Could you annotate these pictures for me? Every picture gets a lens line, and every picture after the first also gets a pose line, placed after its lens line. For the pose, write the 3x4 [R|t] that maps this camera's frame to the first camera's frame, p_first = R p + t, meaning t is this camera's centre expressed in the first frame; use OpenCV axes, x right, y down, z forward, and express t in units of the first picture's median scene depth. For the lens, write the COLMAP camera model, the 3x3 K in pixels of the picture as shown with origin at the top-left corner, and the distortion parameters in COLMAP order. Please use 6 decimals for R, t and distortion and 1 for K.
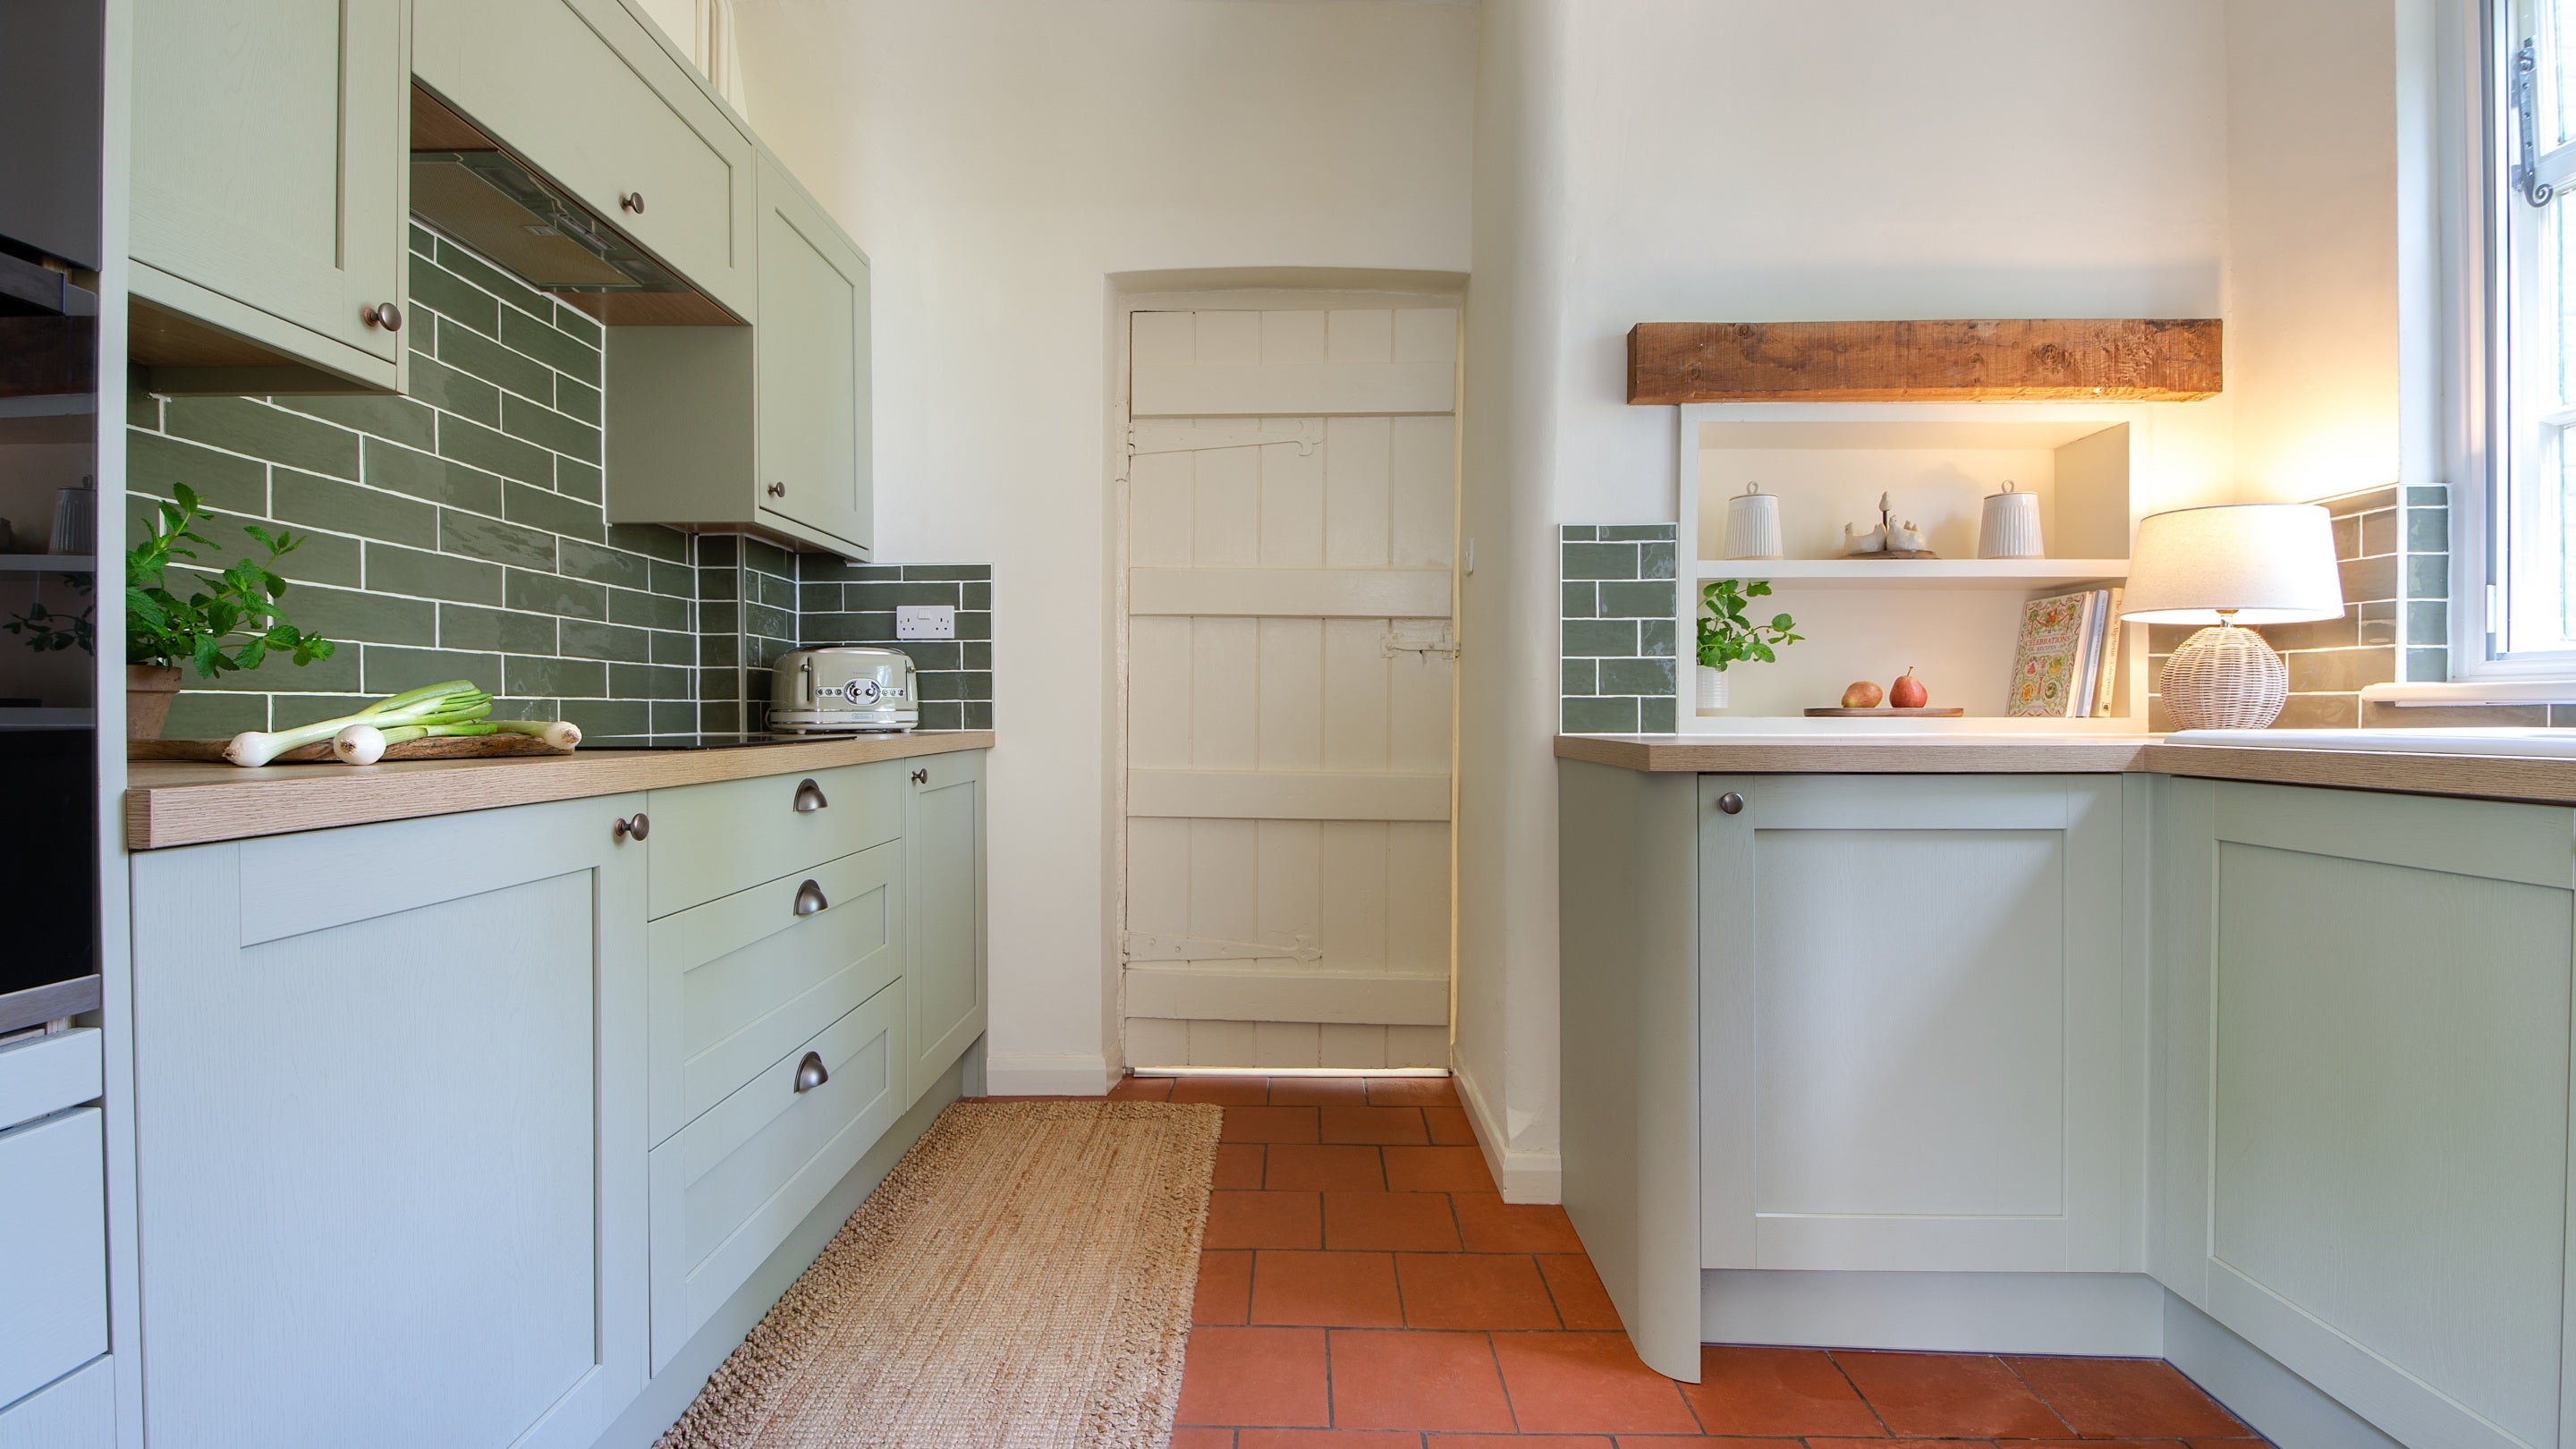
lens RADIAL K [[1168.0, 0, 1240.4], [0, 1168.0, 723.9], [0, 0, 1]] dist [-0.000115, -0.013821]
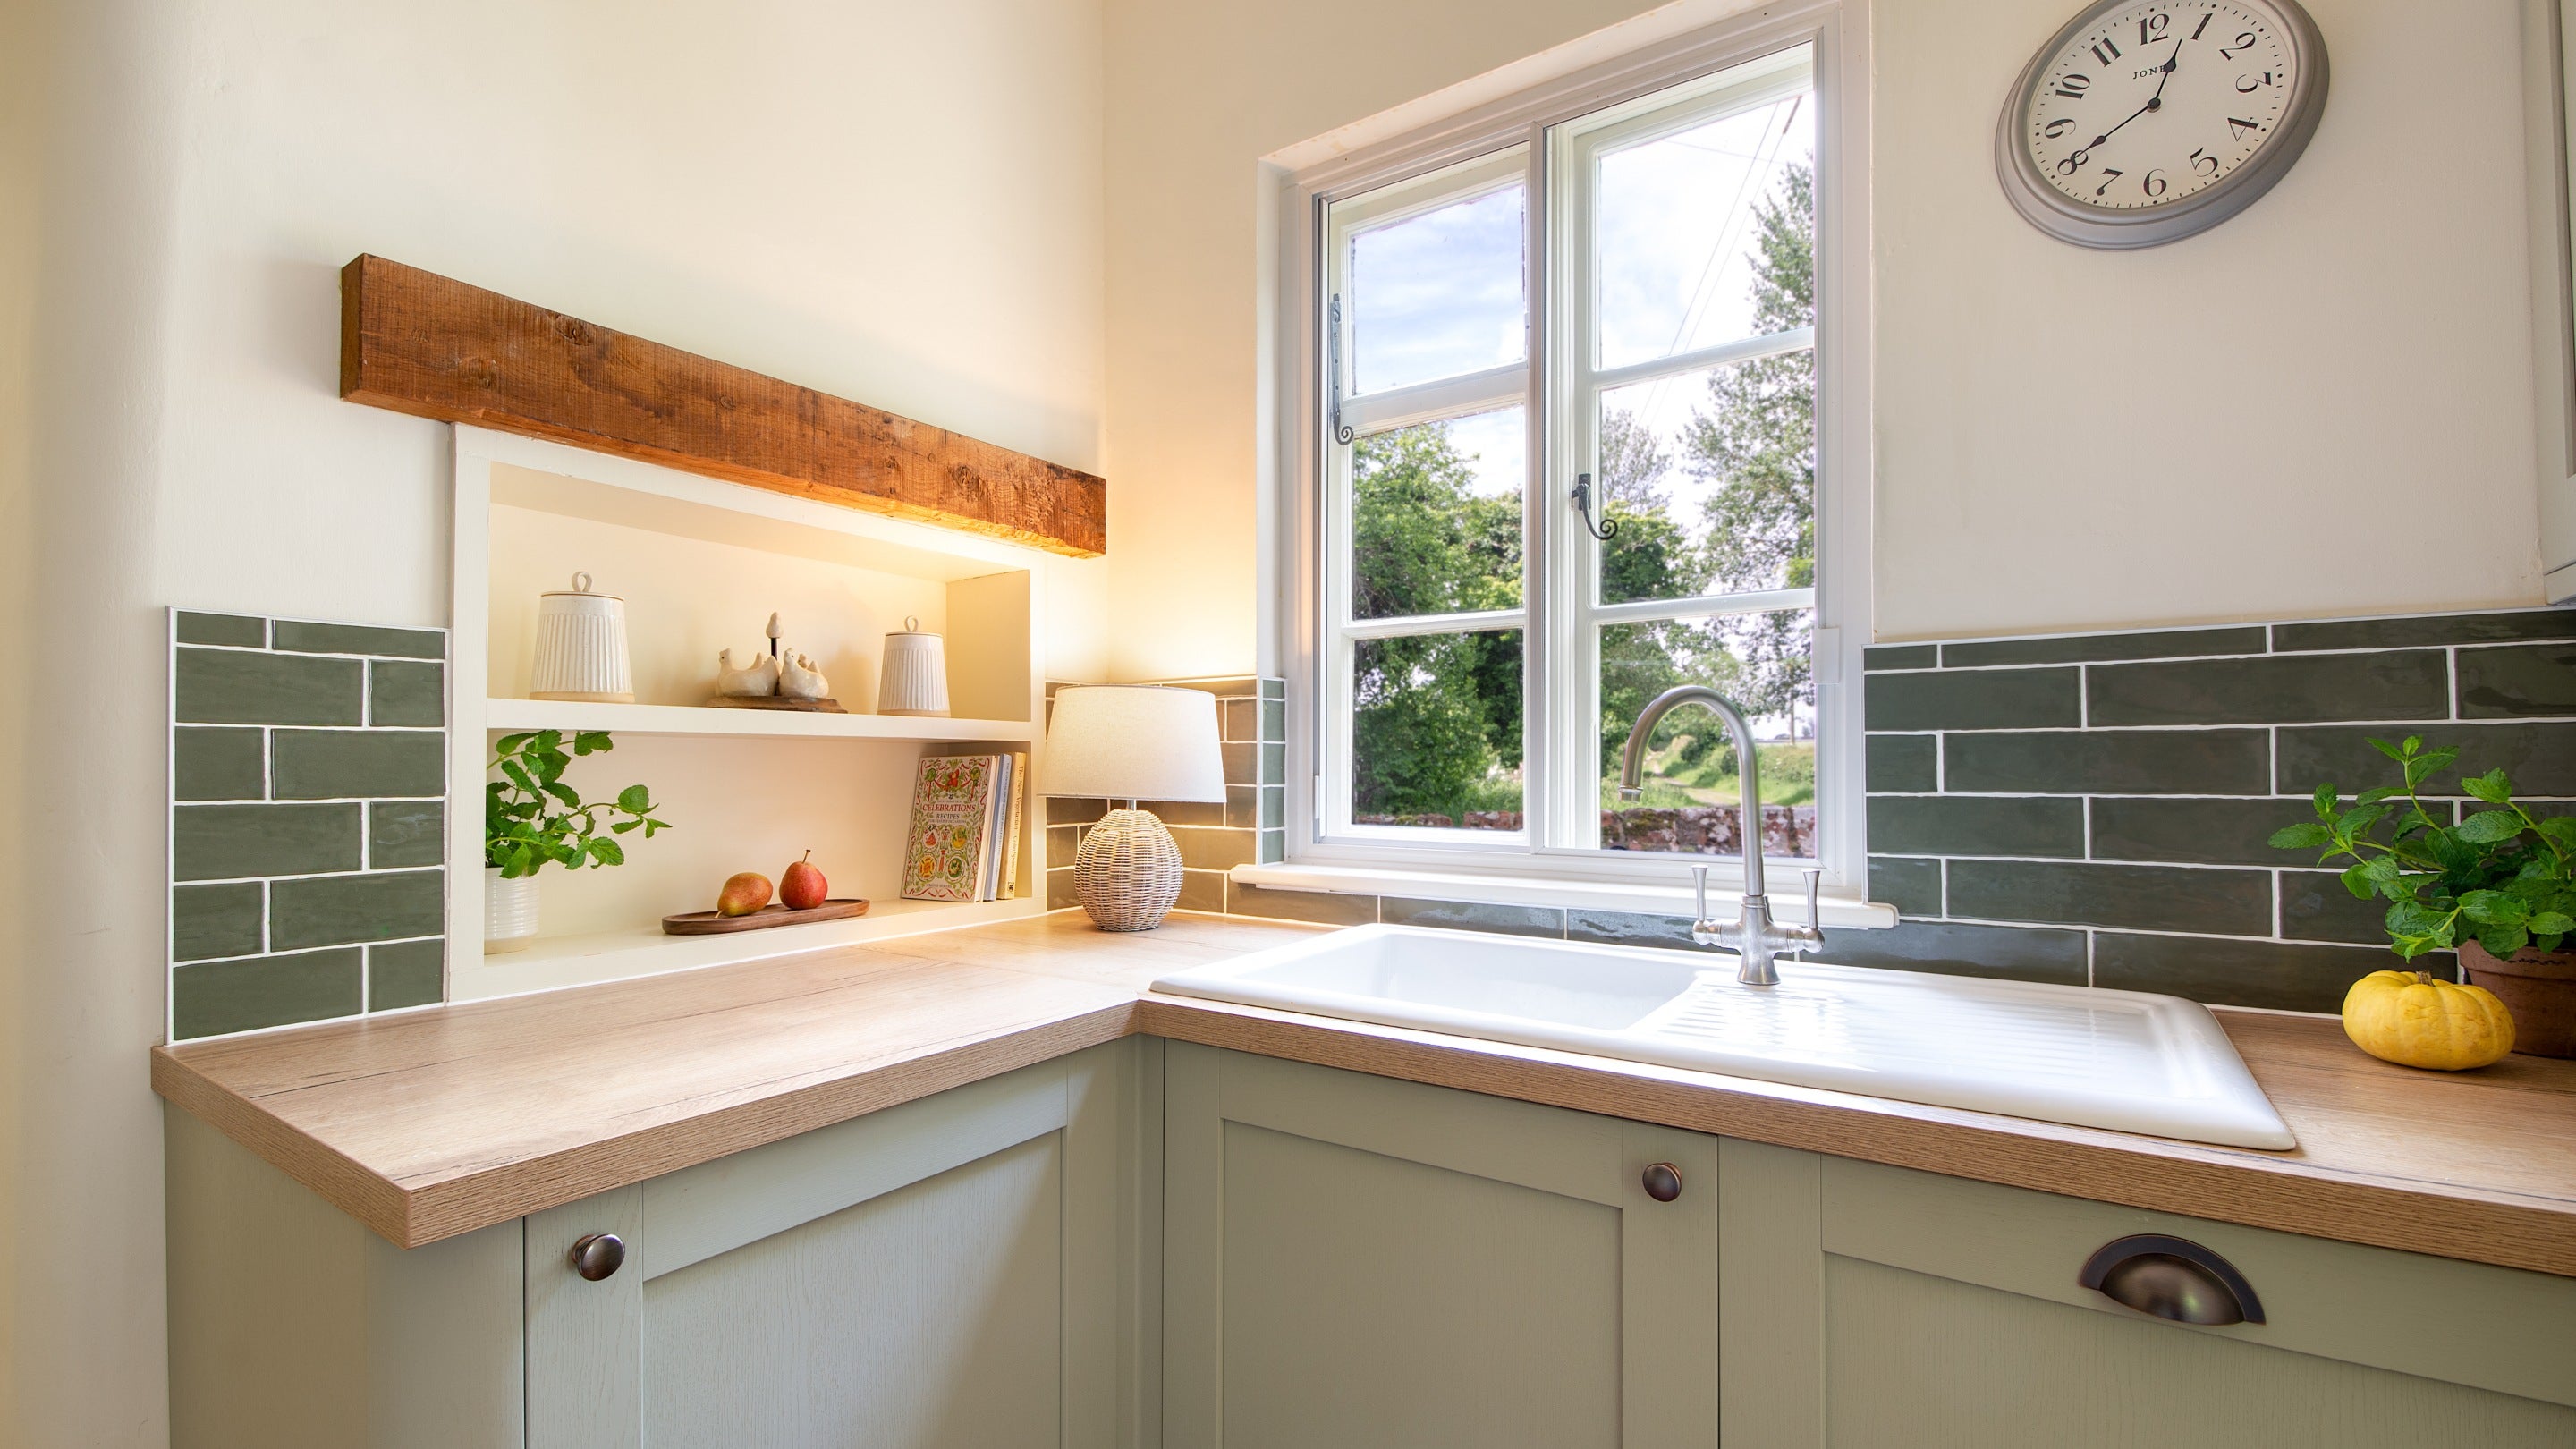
lens RADIAL K [[1107.3, 0, 1291.9], [0, 1107.3, 757.1], [0, 0, 1]] dist [0.001116, -0.009815]
pose [[0.511604, 0.002367, 0.859218, 0.125656], [0.003751, 0.999981, -0.004988, -0.108514], [-0.859213, 0.005775, 0.511585, 0.380248]]
